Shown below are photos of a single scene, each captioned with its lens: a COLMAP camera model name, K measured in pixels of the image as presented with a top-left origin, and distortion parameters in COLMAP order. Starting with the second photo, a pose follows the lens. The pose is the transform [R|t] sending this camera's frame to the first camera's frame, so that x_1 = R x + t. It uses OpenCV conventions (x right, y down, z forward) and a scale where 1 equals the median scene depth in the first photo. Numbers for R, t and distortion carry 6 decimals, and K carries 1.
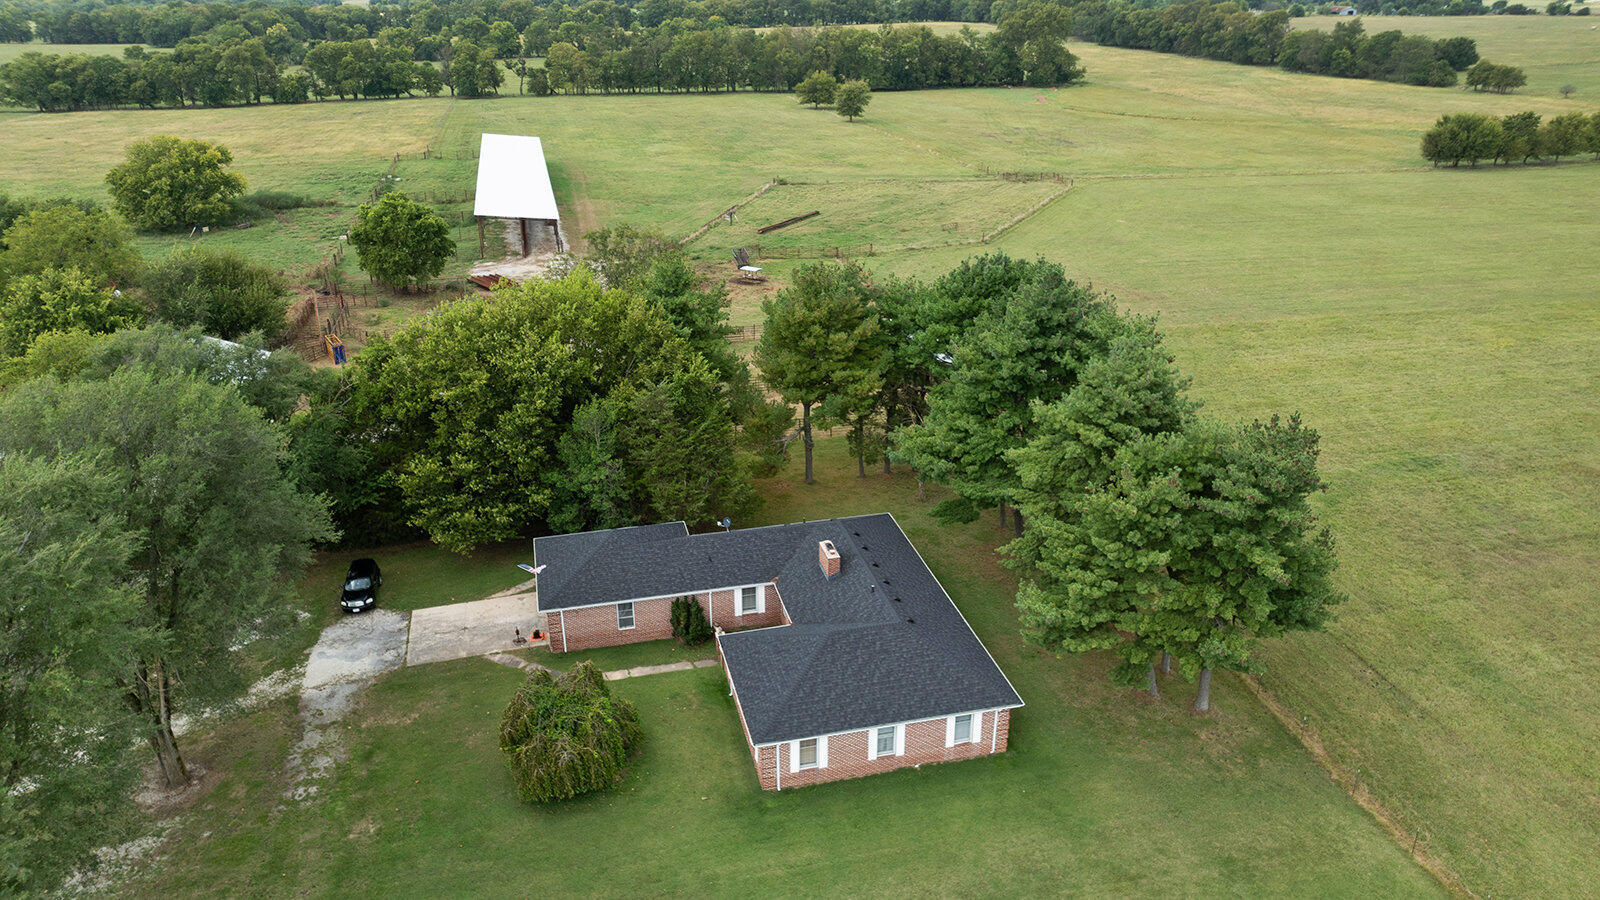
lens RADIAL K [[1127.0, 0, 801.6], [0, 1127.0, 454.2], [0, 0, 1]] dist [-0.040416, 0.049180]
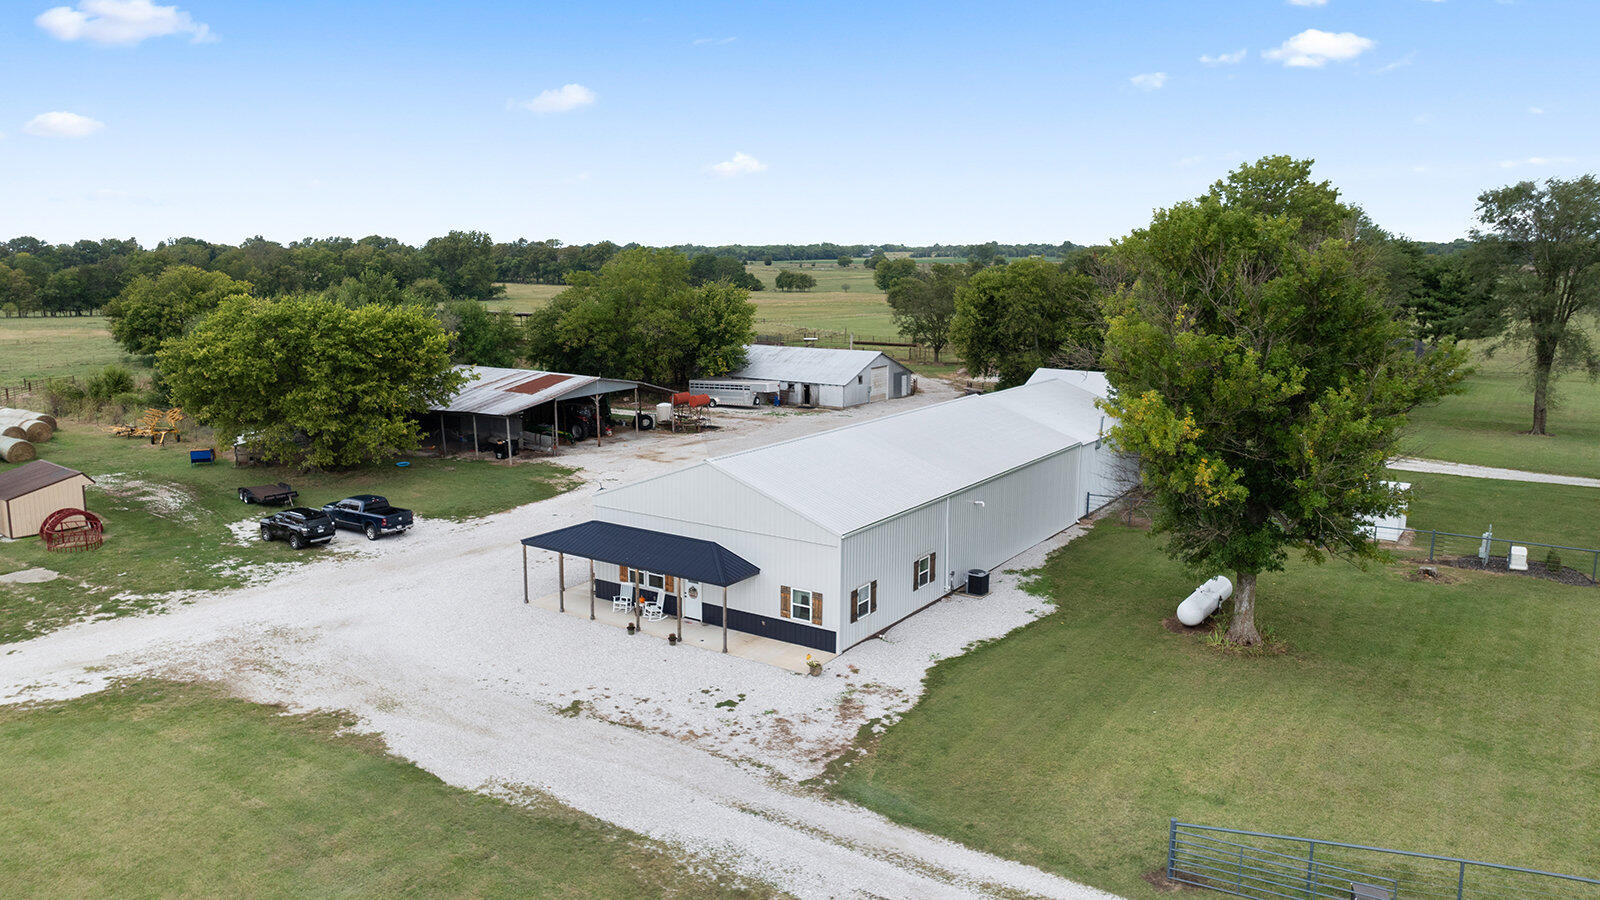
lens RADIAL K [[1127.0, 0, 787.6], [0, 1127.0, 479.2], [0, 0, 1]] dist [-0.040416, 0.049180]
pose [[0.744588, -0.127857, 0.655165, -1.038034], [0.258099, 0.960294, -0.105924, 0.142735], [-0.615608, 0.247968, 0.748024, 0.047084]]
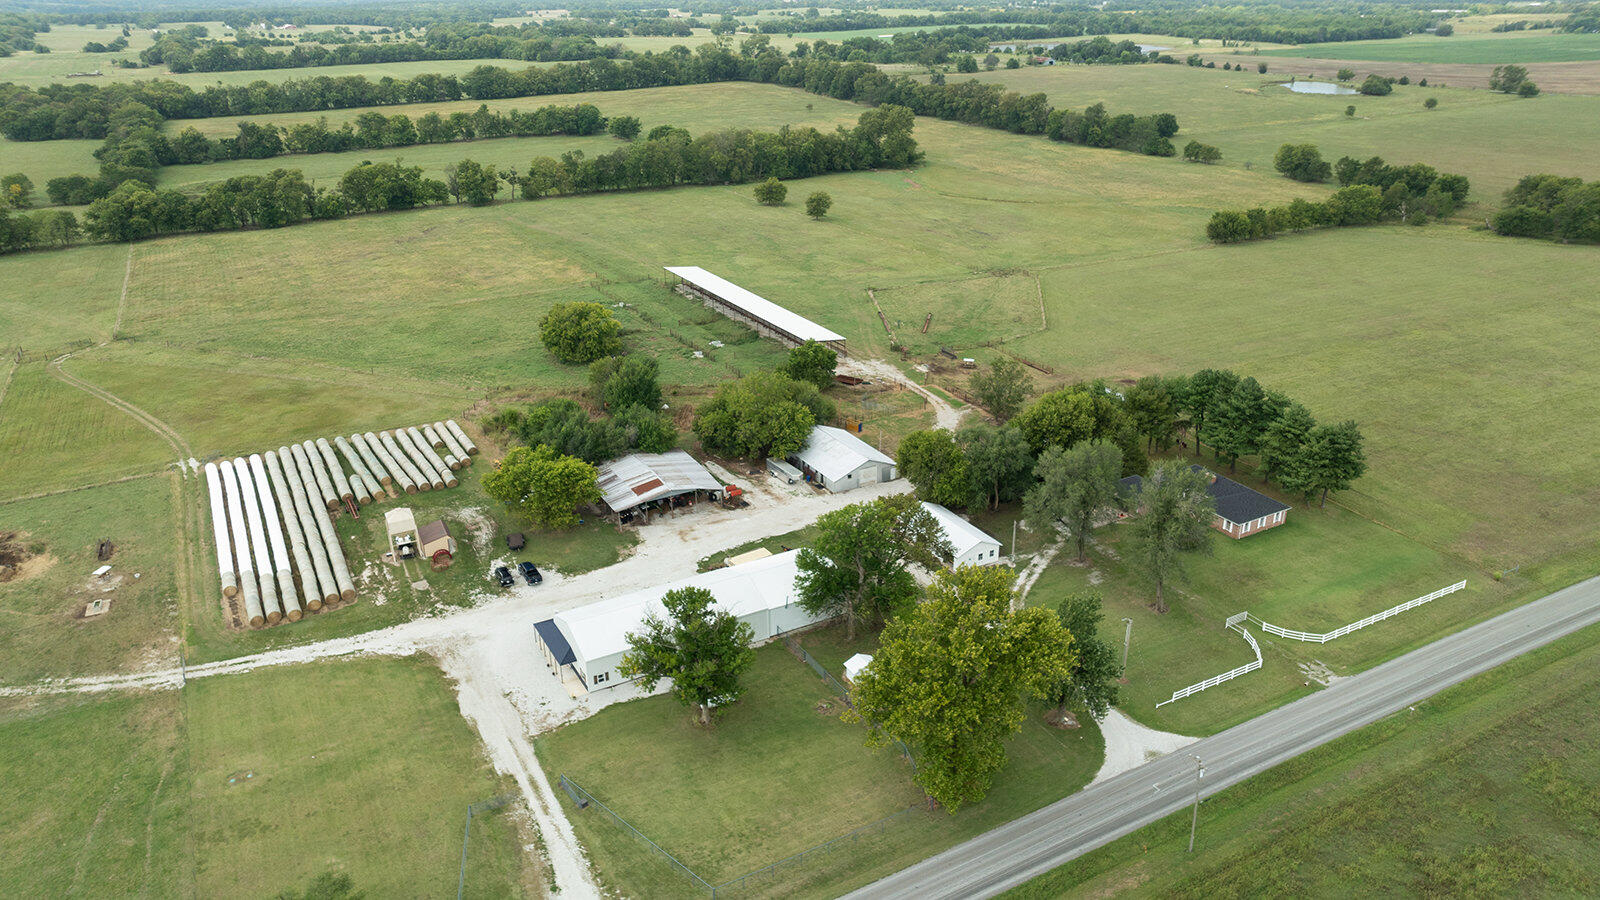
lens RADIAL K [[1127.0, 0, 798.5], [0, 1127.0, 455.7], [0, 0, 1]] dist [-0.040416, 0.049180]
pose [[0.963260, -0.107556, 0.246095, -0.859339], [0.108194, 0.994069, 0.010965, -0.059615], [-0.245815, 0.016064, 0.969184, -0.817820]]
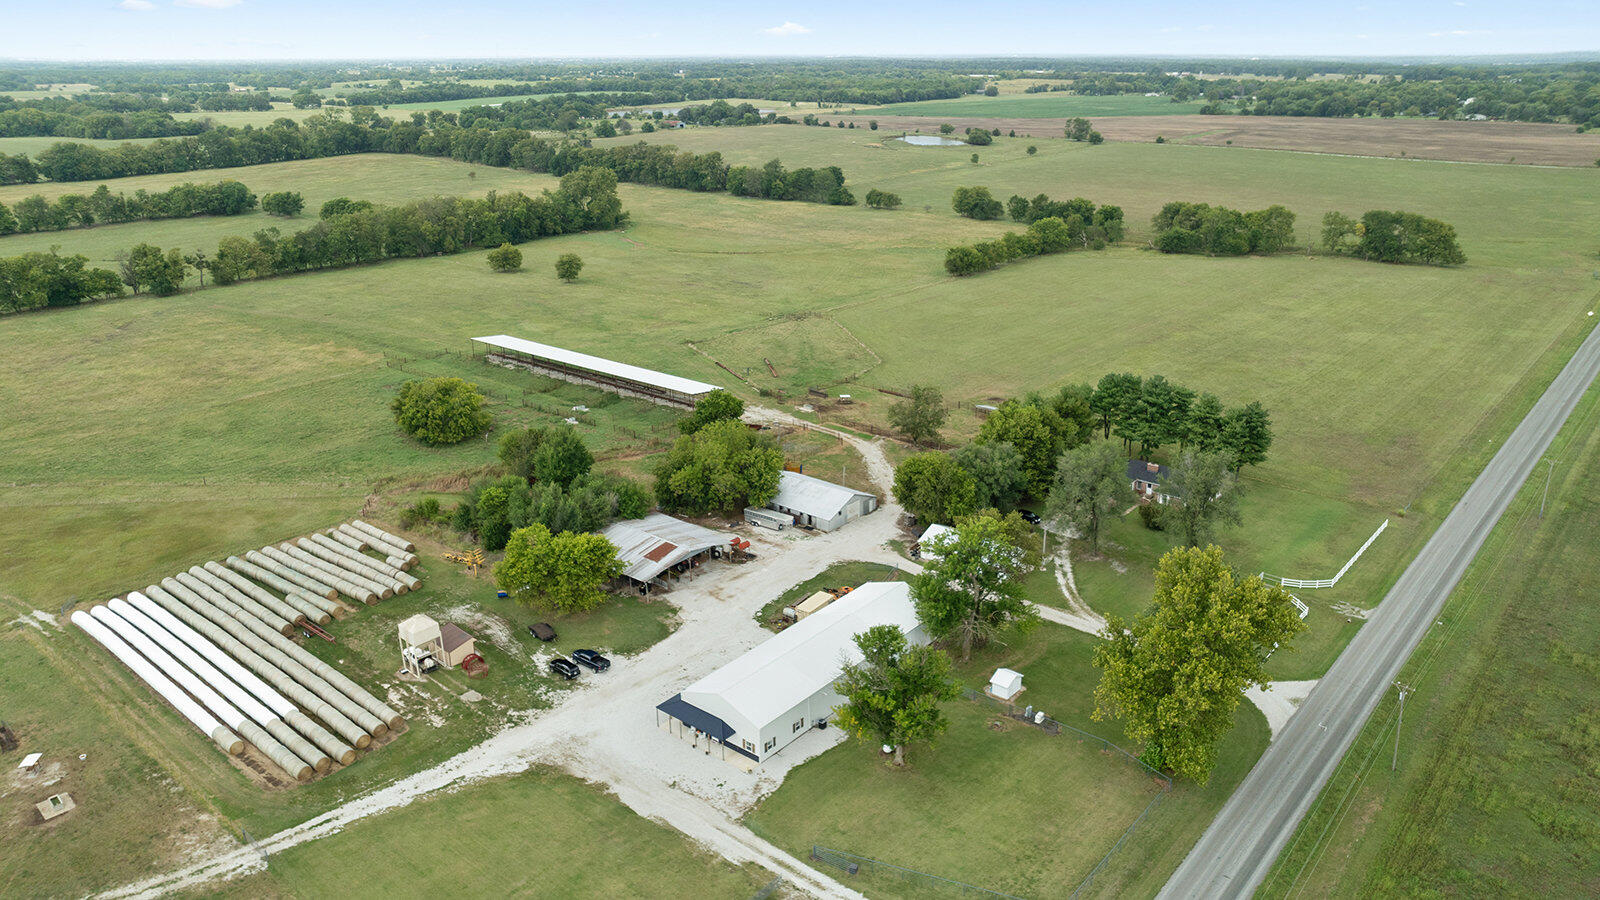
lens RADIAL K [[1127.0, 0, 808.0], [0, 1127.0, 460.3], [0, 0, 1]] dist [-0.040416, 0.049180]
pose [[0.799910, -0.207304, 0.563178, -1.297485], [0.237633, 0.971150, 0.019956, -0.117855], [-0.551067, 0.117867, 0.826095, -0.601345]]
